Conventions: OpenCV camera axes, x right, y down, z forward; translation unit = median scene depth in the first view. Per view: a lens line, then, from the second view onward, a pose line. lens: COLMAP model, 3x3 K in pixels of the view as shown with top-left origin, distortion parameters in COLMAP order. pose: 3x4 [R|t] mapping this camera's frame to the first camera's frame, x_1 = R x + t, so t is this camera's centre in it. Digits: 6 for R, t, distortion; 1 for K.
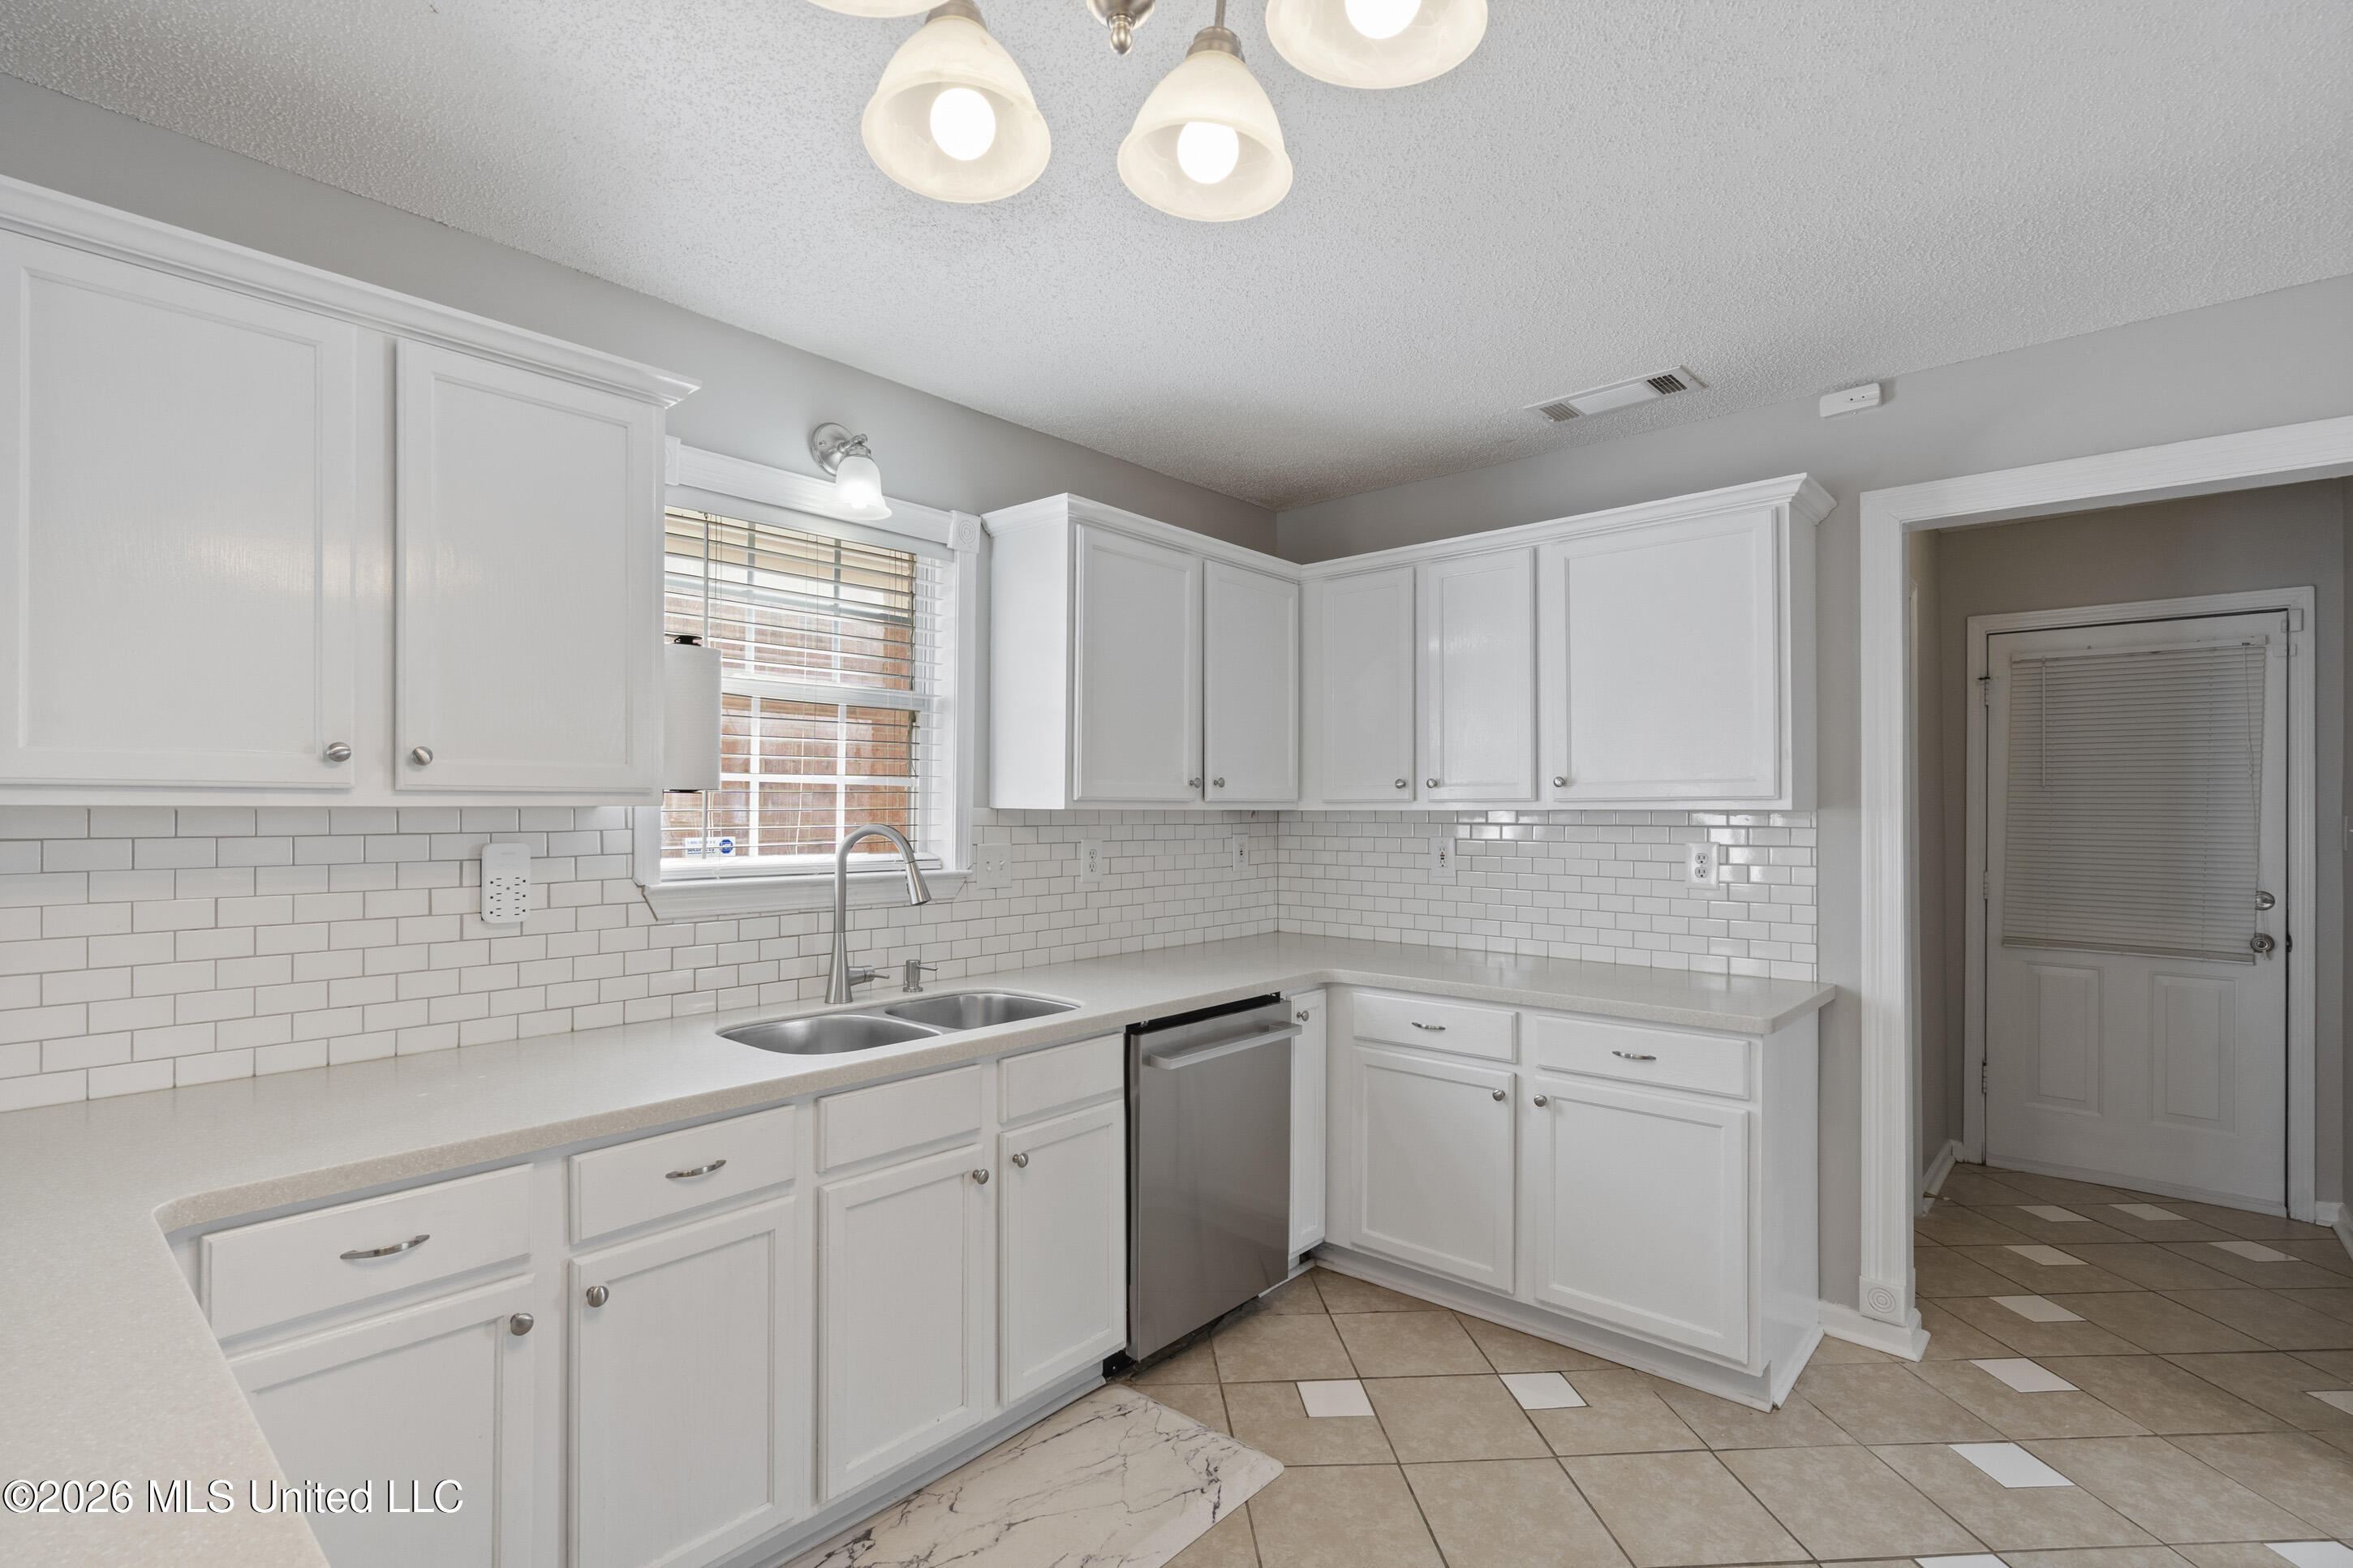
lens RADIAL K [[1089.7, 0, 1167.7], [0, 1089.7, 801.4], [0, 0, 1]] dist [-0.002797, 0.001482]
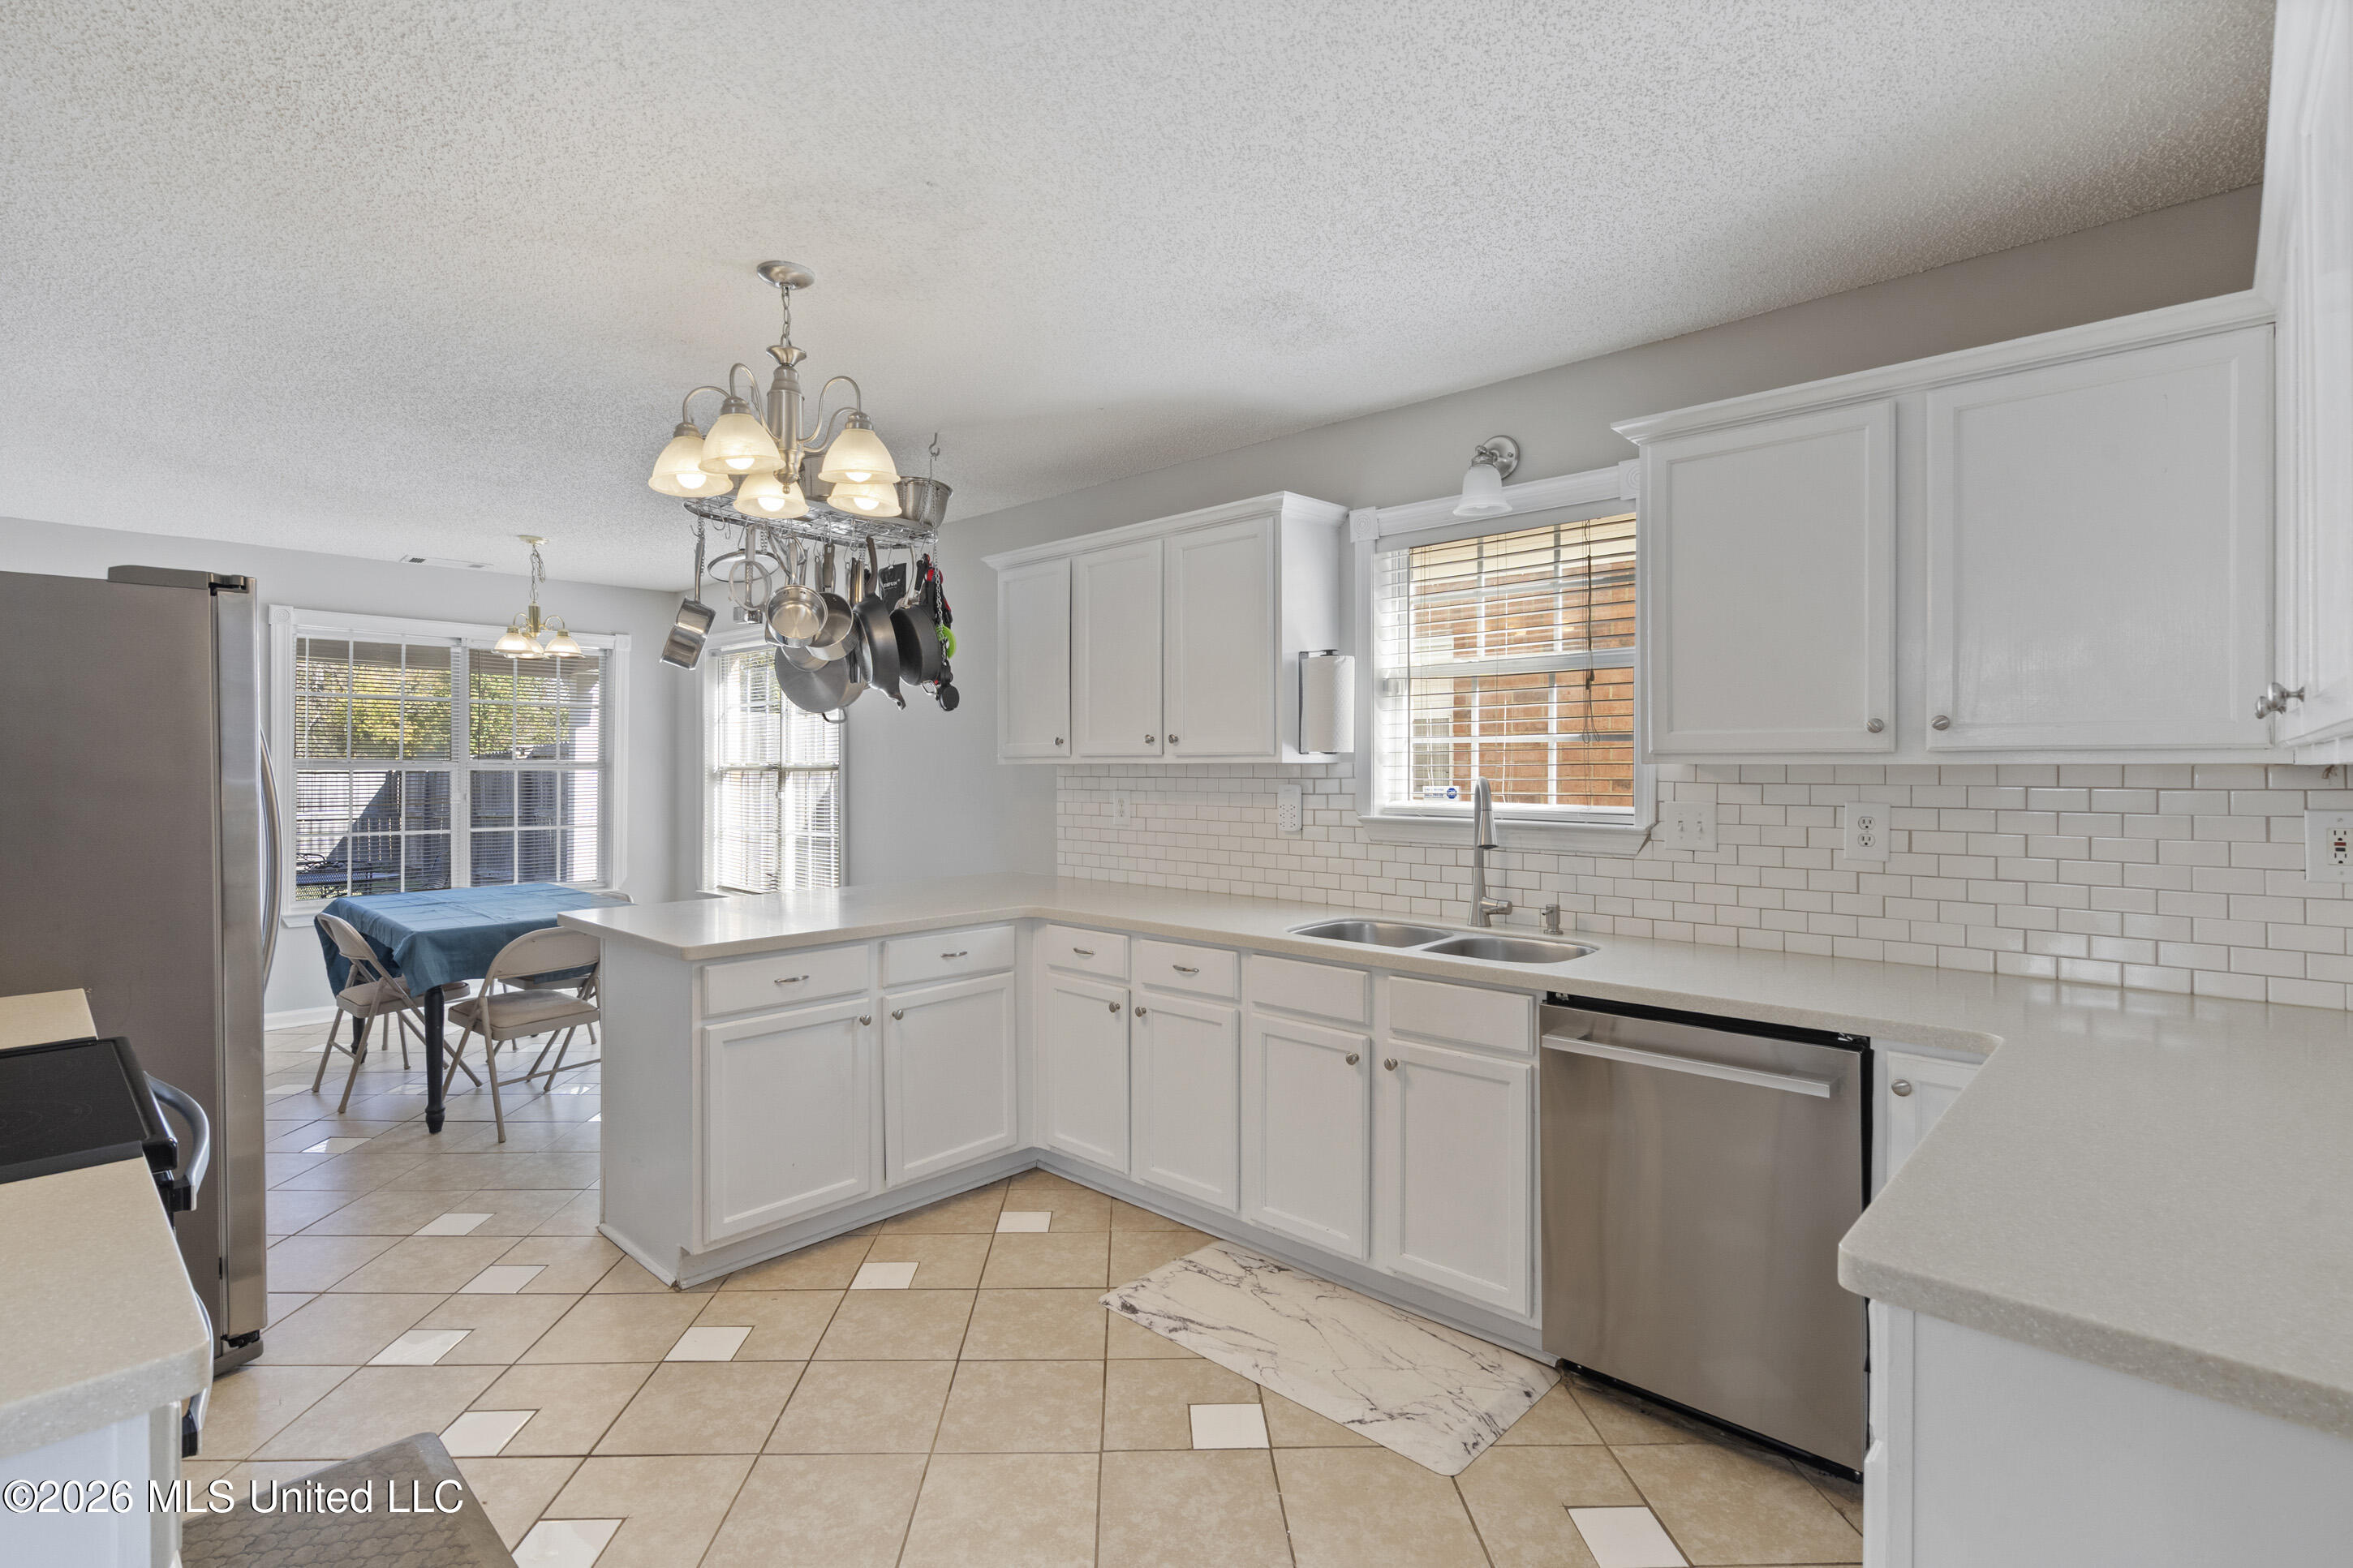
lens RADIAL K [[1089.7, 0, 1139.6], [0, 1089.7, 760.3], [0, 0, 1]] dist [-0.002797, 0.001482]
pose [[-0.039508, -0.006343, -0.999199, 0.905379], [0.006357, 0.999958, -0.006599, 0.008471], [0.999199, -0.006612, -0.039466, 0.675167]]
